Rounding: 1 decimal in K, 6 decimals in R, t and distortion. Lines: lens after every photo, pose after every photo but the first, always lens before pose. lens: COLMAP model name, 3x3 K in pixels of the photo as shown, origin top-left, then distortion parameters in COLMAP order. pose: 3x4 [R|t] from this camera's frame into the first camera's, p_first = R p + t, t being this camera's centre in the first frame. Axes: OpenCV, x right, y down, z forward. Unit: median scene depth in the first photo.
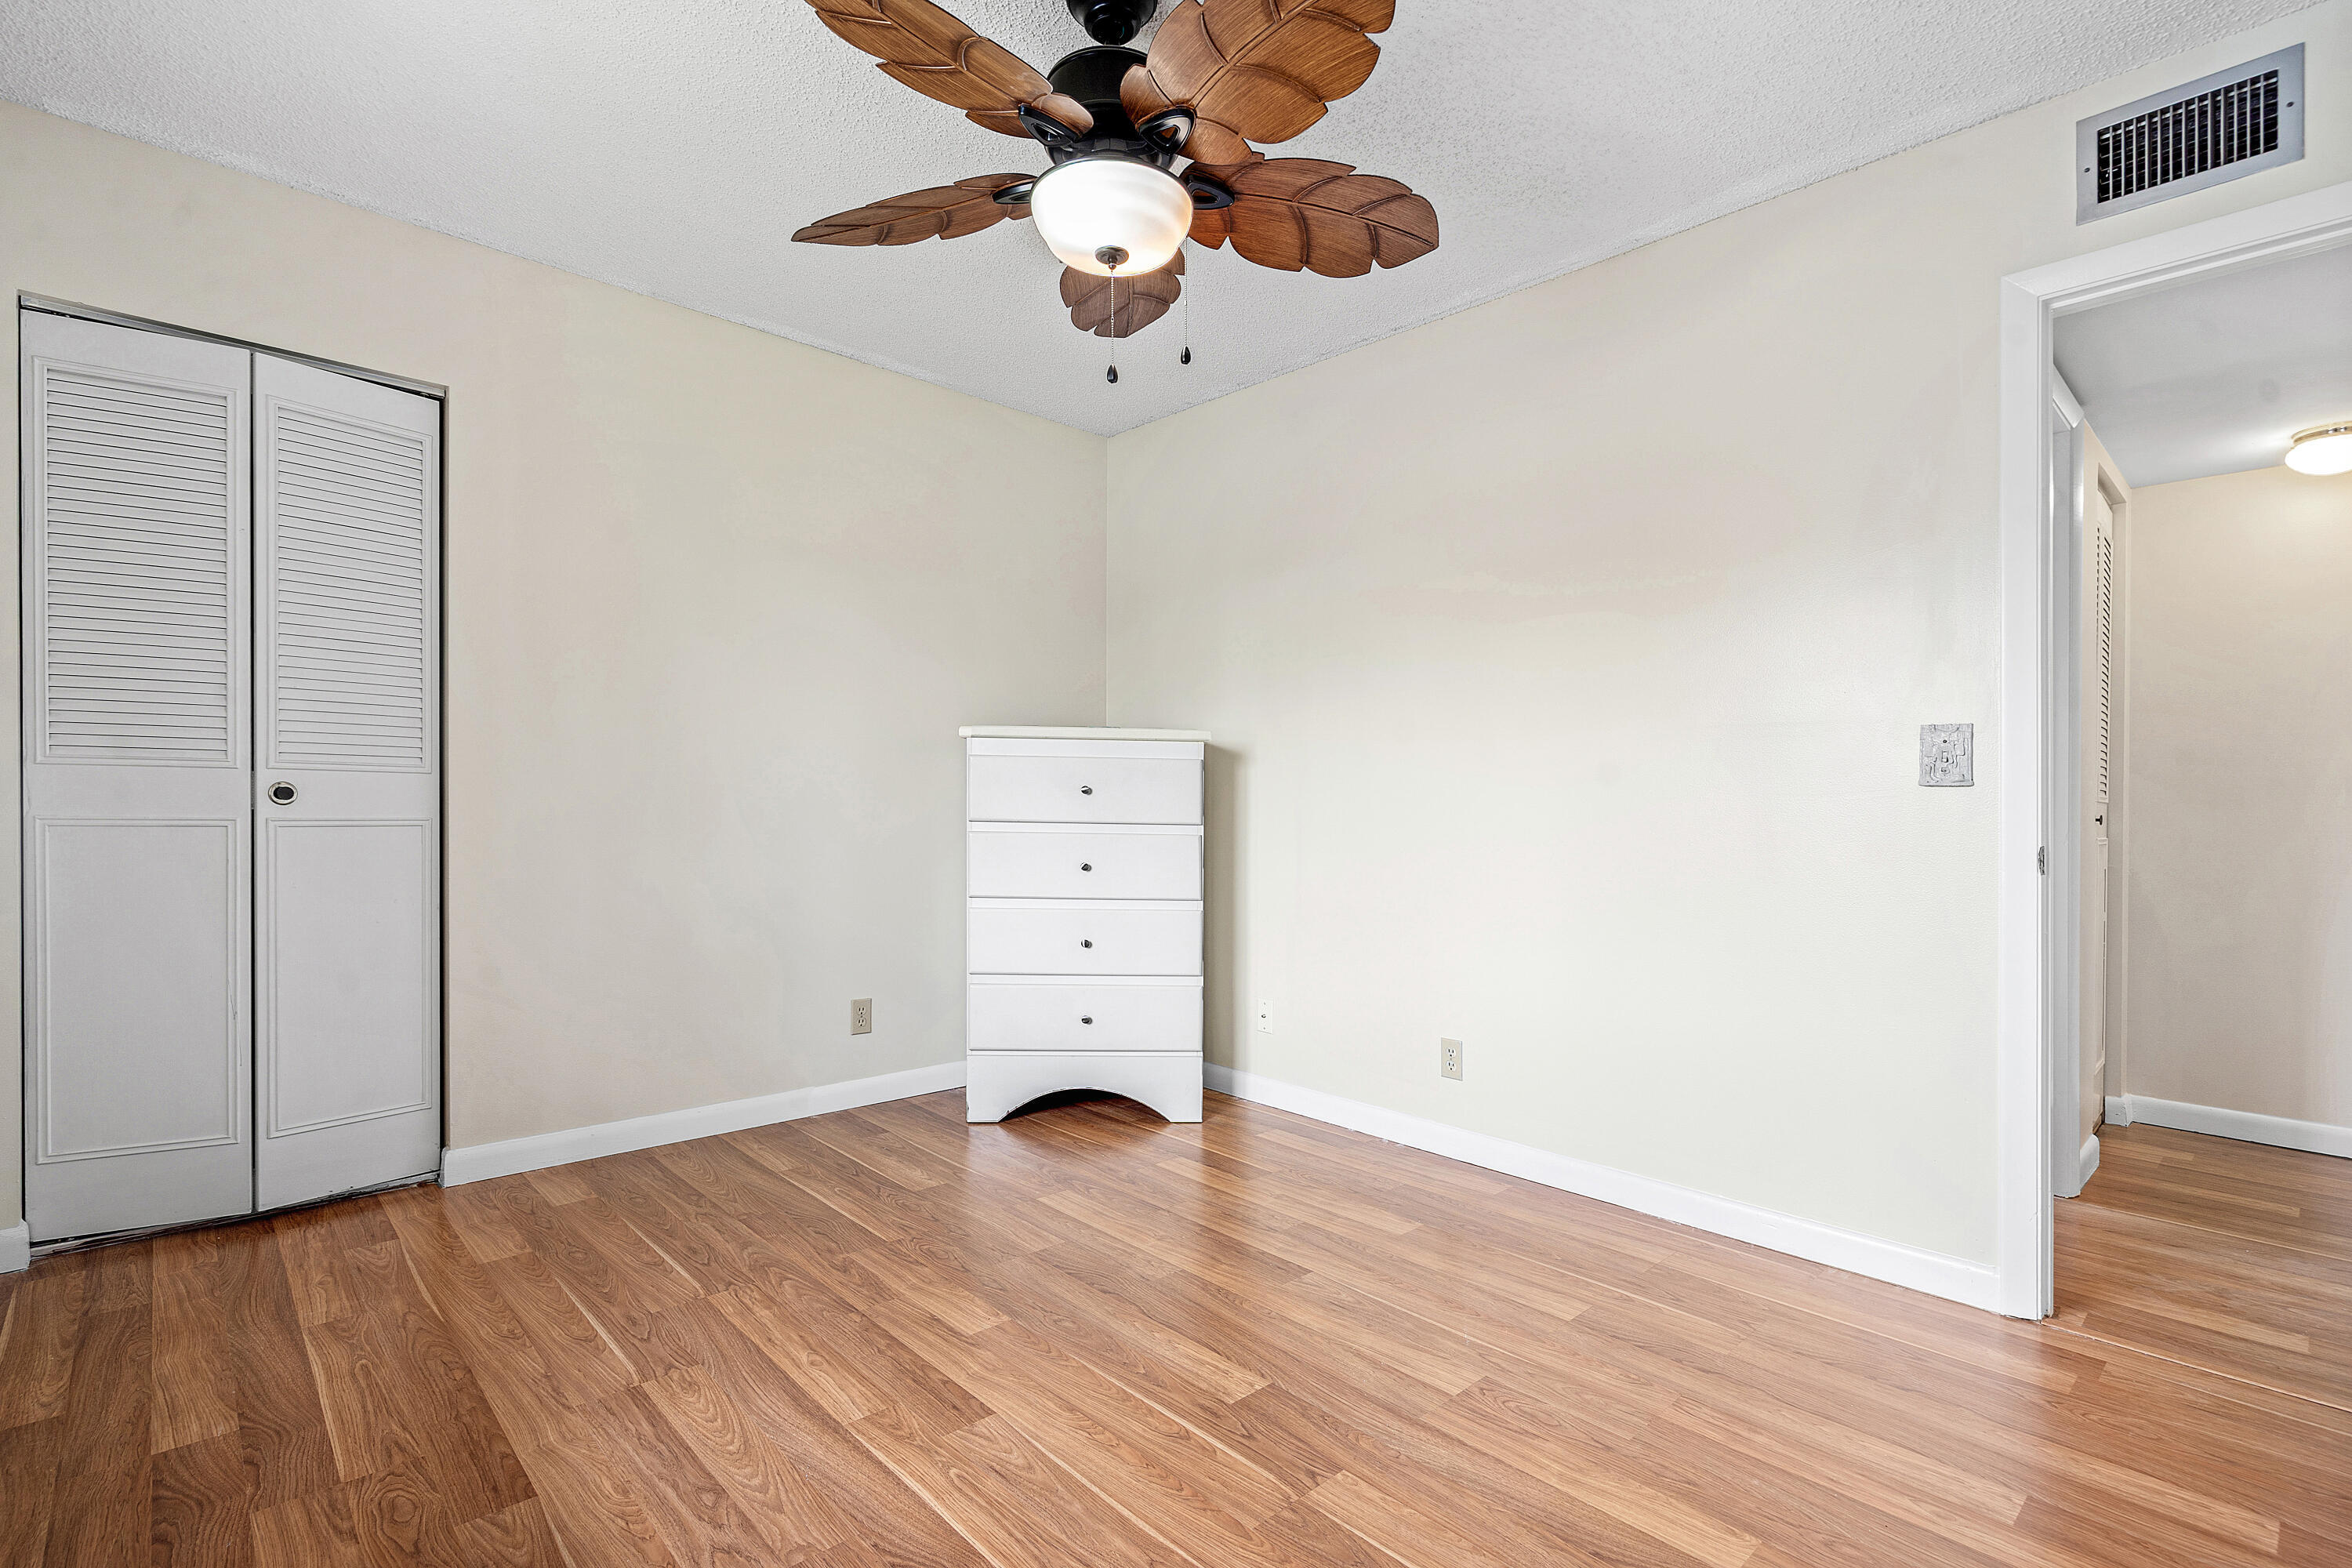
lens RADIAL K [[1082.9, 0, 1169.7], [0, 1082.9, 781.0], [0, 0, 1]] dist [-0.004063, 0.001131]
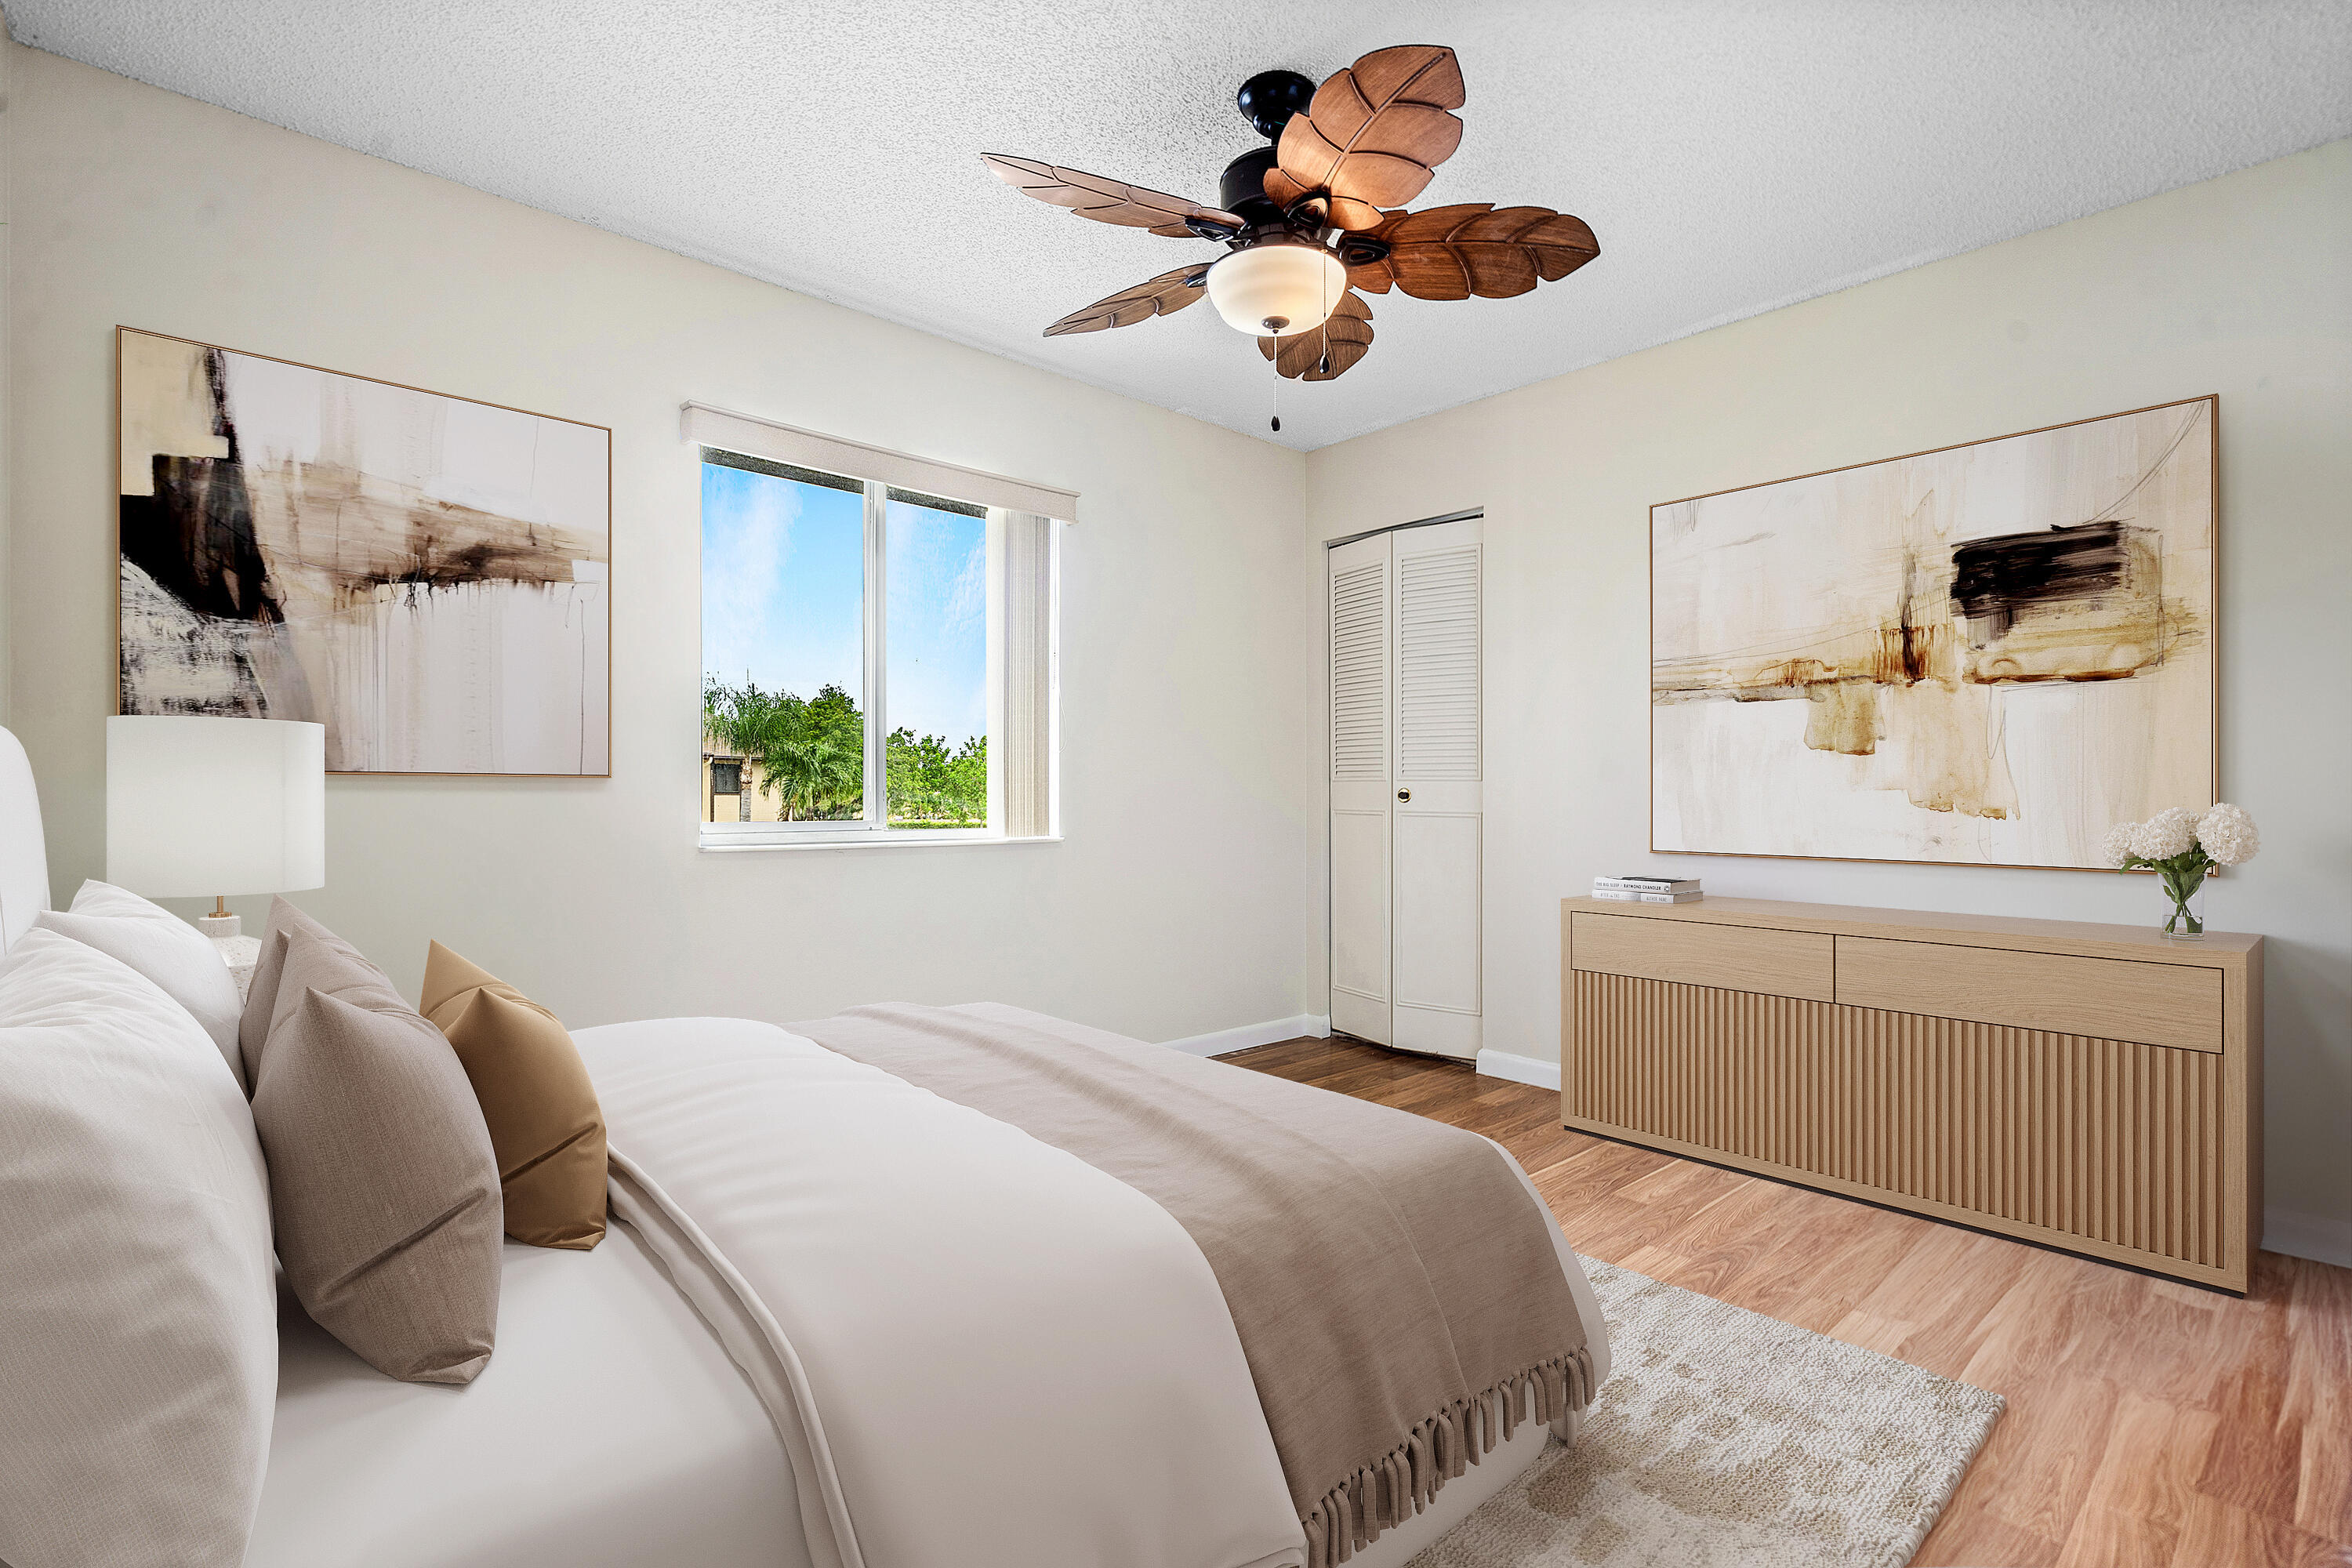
lens RADIAL K [[1082.9, 0, 1163.0], [0, 1082.9, 794.3], [0, 0, 1]] dist [-0.004063, 0.001131]
pose [[0.003629, -0.009943, -0.999944, 0.747443], [0.012900, 0.999868, -0.009896, 0.019767], [0.999910, -0.012864, 0.003757, 0.590426]]
